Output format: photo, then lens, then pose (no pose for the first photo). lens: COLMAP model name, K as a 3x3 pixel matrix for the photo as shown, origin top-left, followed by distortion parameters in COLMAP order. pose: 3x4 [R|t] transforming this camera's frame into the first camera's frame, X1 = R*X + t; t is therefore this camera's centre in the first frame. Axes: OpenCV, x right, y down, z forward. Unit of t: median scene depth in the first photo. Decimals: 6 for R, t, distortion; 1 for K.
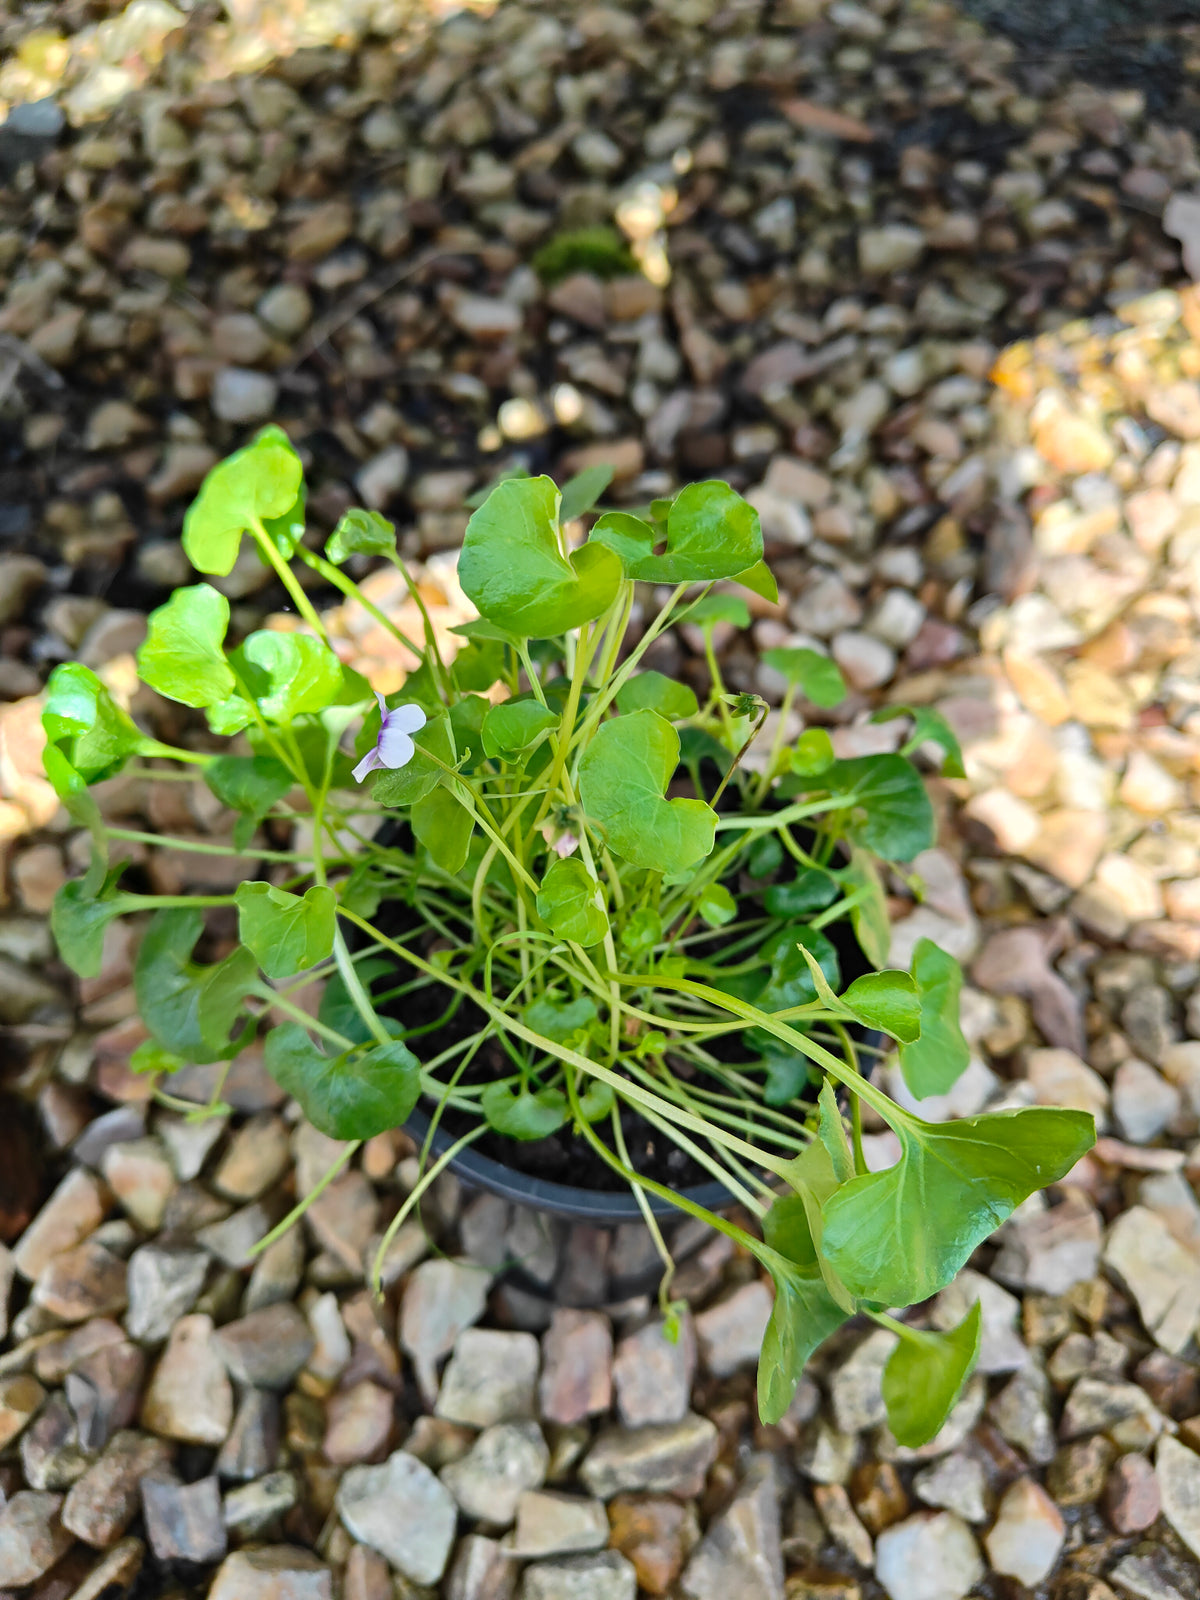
lens RADIAL K [[1154.9, 0, 622.7], [0, 1154.9, 795.5], [0, 0, 1]] dist [-0.030009, 0.011555]
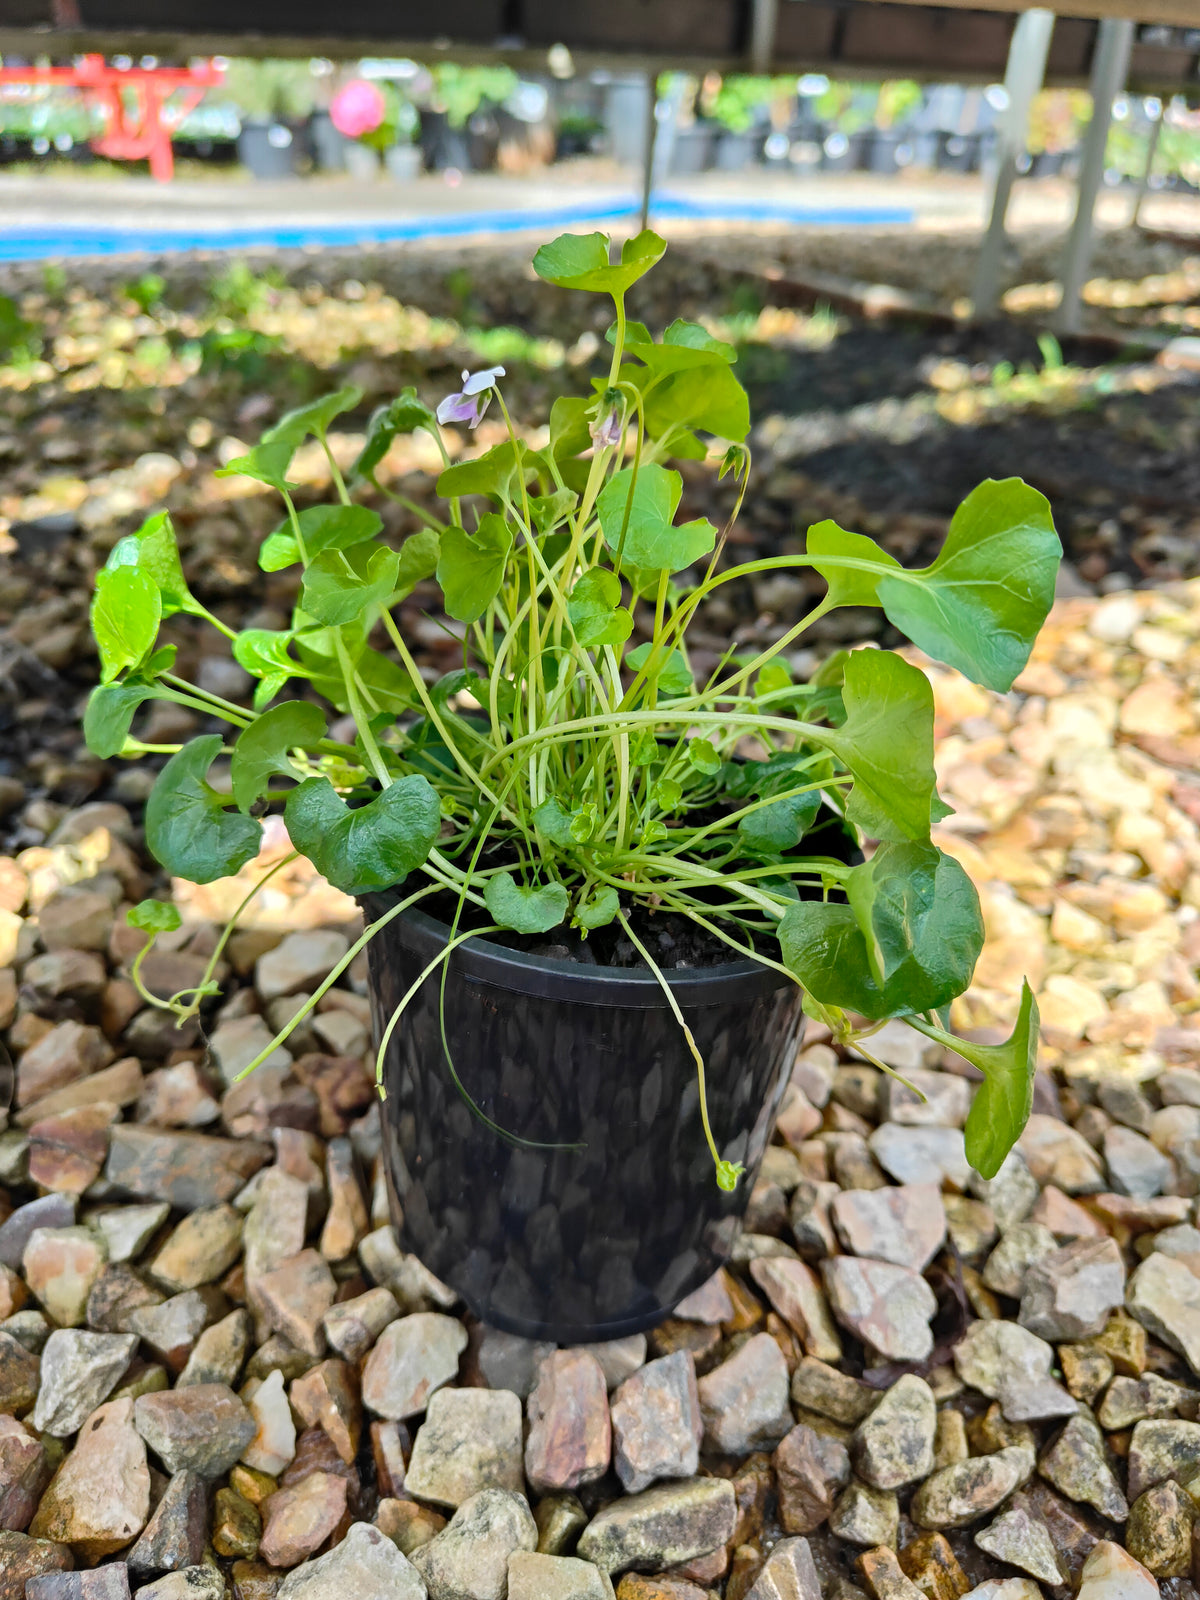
lens RADIAL K [[1154.9, 0, 622.7], [0, 1154.9, 795.5], [0, 0, 1]] dist [-0.030009, 0.011555]
pose [[0.996703, -0.015344, 0.079677, -0.044394], [0.047763, 0.904756, -0.423245, 0.320525], [-0.065594, 0.425655, 0.902505, 0.017742]]
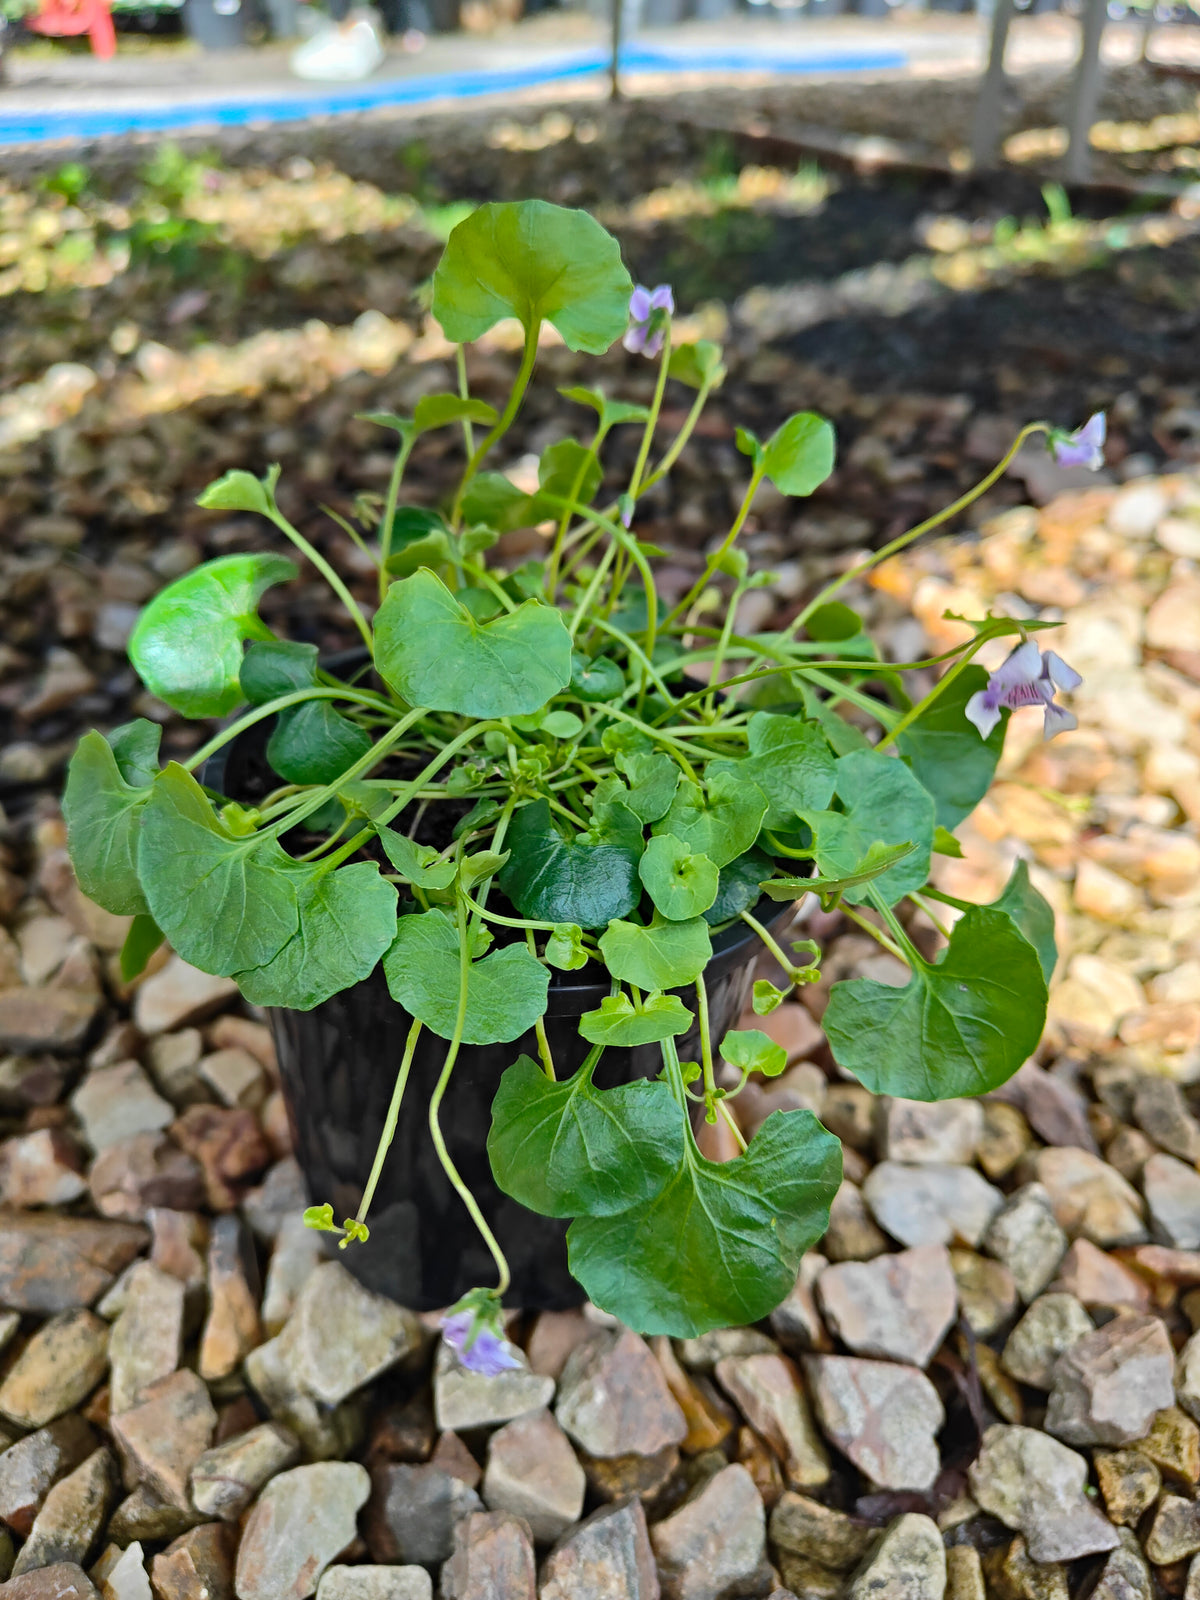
lens RADIAL K [[1165.9, 0, 624.0], [0, 1165.9, 793.5], [0, 0, 1]] dist [-0.037015, 0.012617]
pose [[0.995301, -0.063613, 0.073005, 0.015436], [0.084850, 0.936221, -0.341015, 0.206132], [-0.046656, 0.345607, 0.937219, 0.129856]]
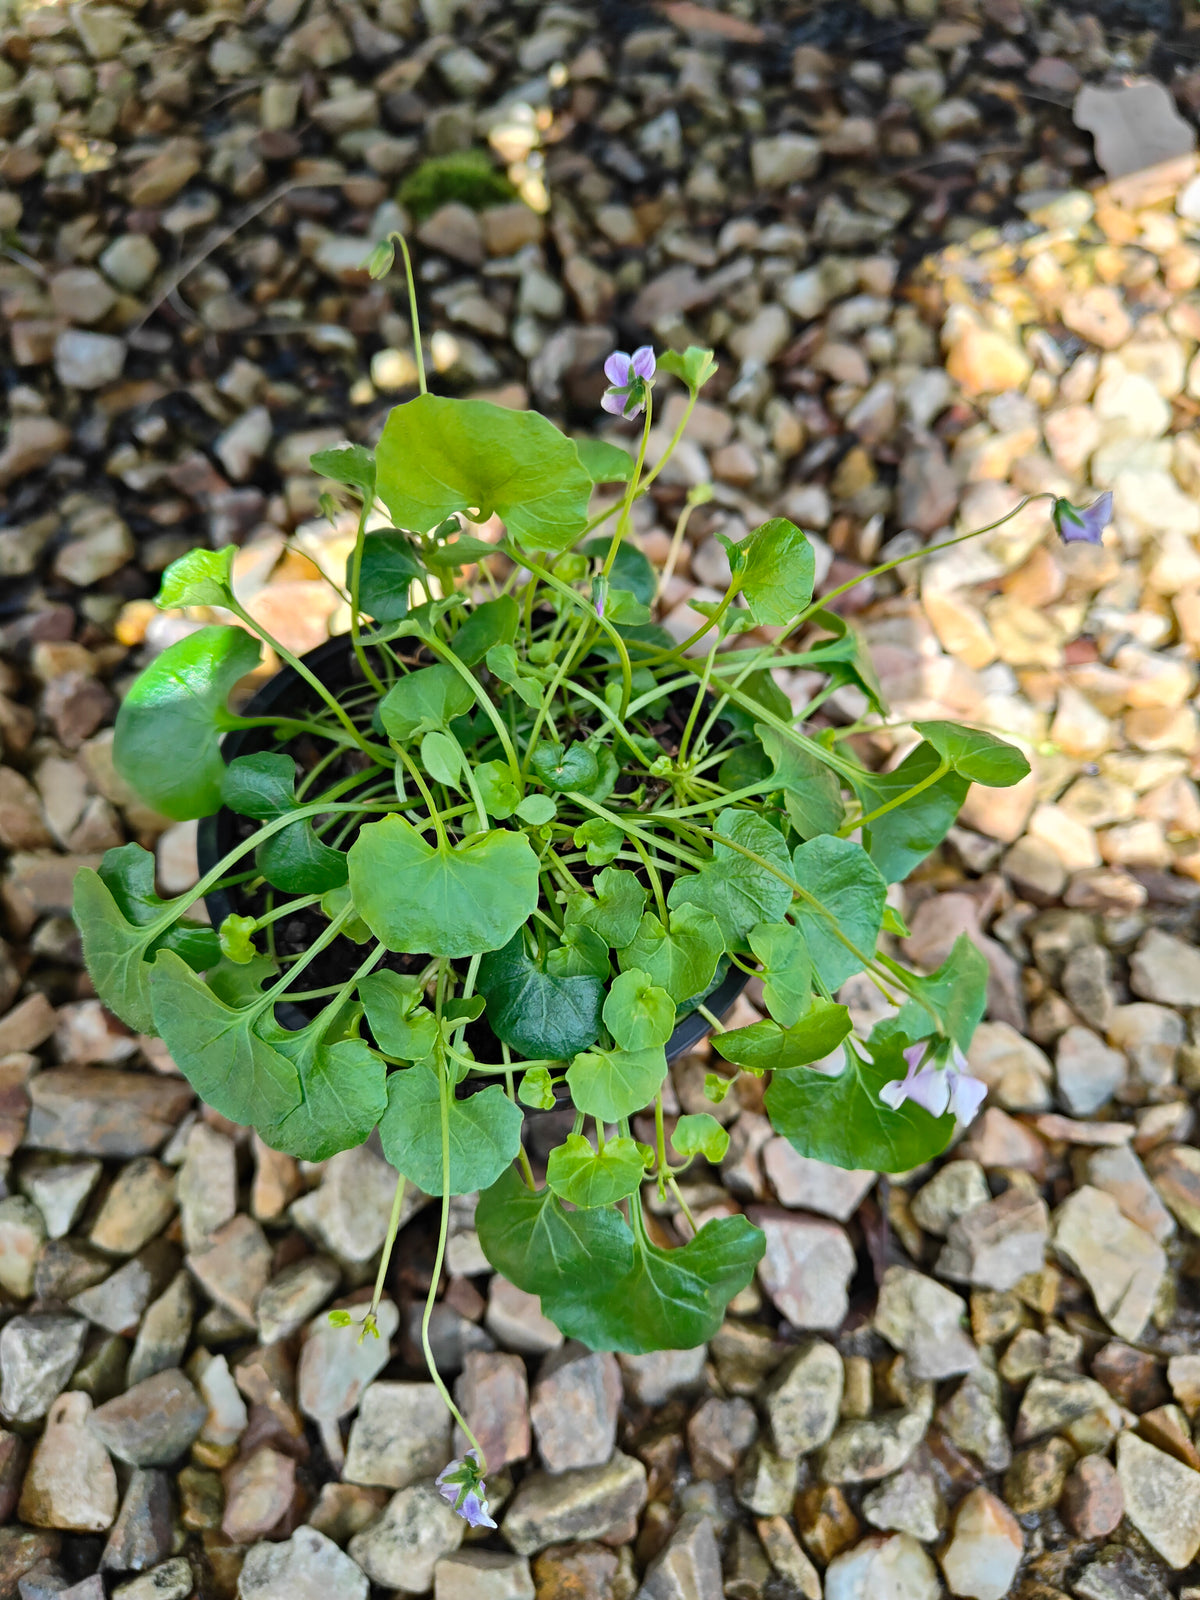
lens RADIAL K [[1154.9, 0, 622.7], [0, 1154.9, 795.5], [0, 0, 1]] dist [-0.030009, 0.011555]
pose [[0.996910, -0.069694, 0.036239, 0.047834], [0.067791, 0.996379, 0.051314, -0.026836], [-0.039684, -0.048699, 0.998025, 0.075500]]
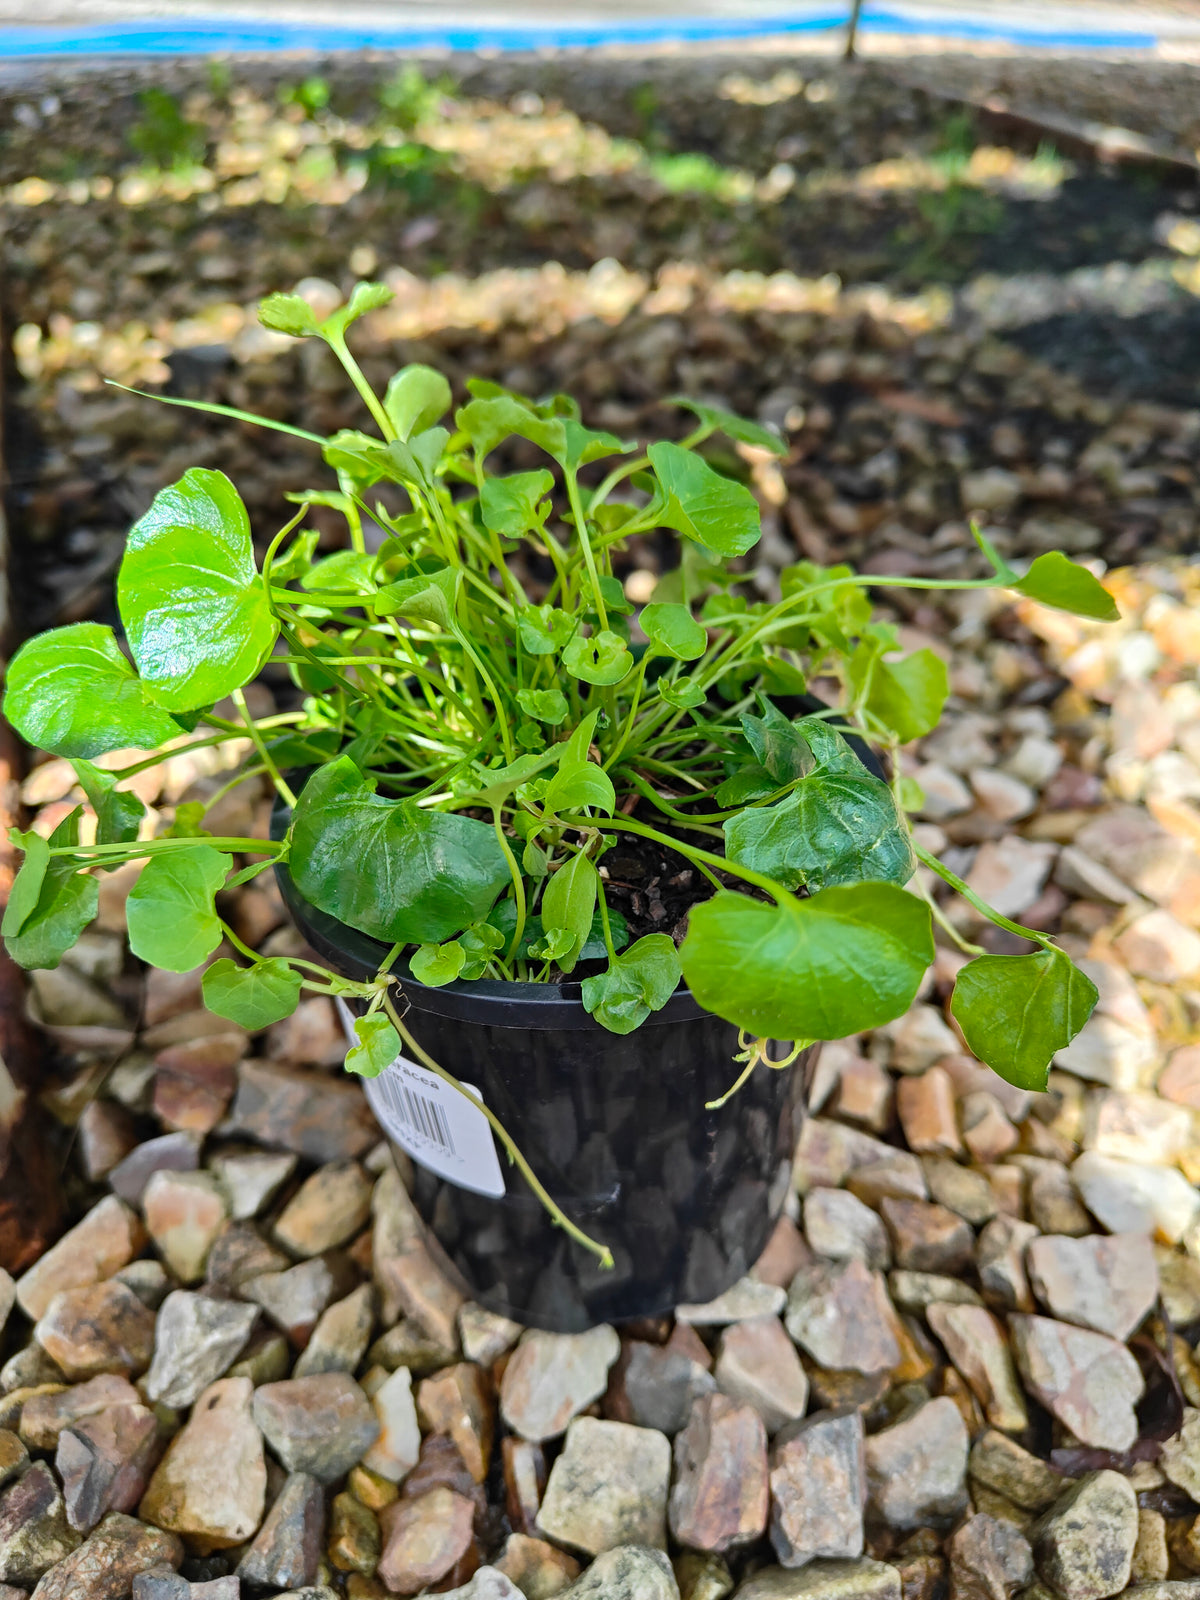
lens RADIAL K [[1170.2, 0, 630.9], [0, 1170.2, 805.8], [0, 0, 1]] dist [-0.032972, 0.012762]
pose [[0.997034, 0.075246, -0.016192, -0.088729], [-0.076598, 0.949406, -0.304568, 0.228438], [-0.007545, 0.304904, 0.952353, 0.093253]]
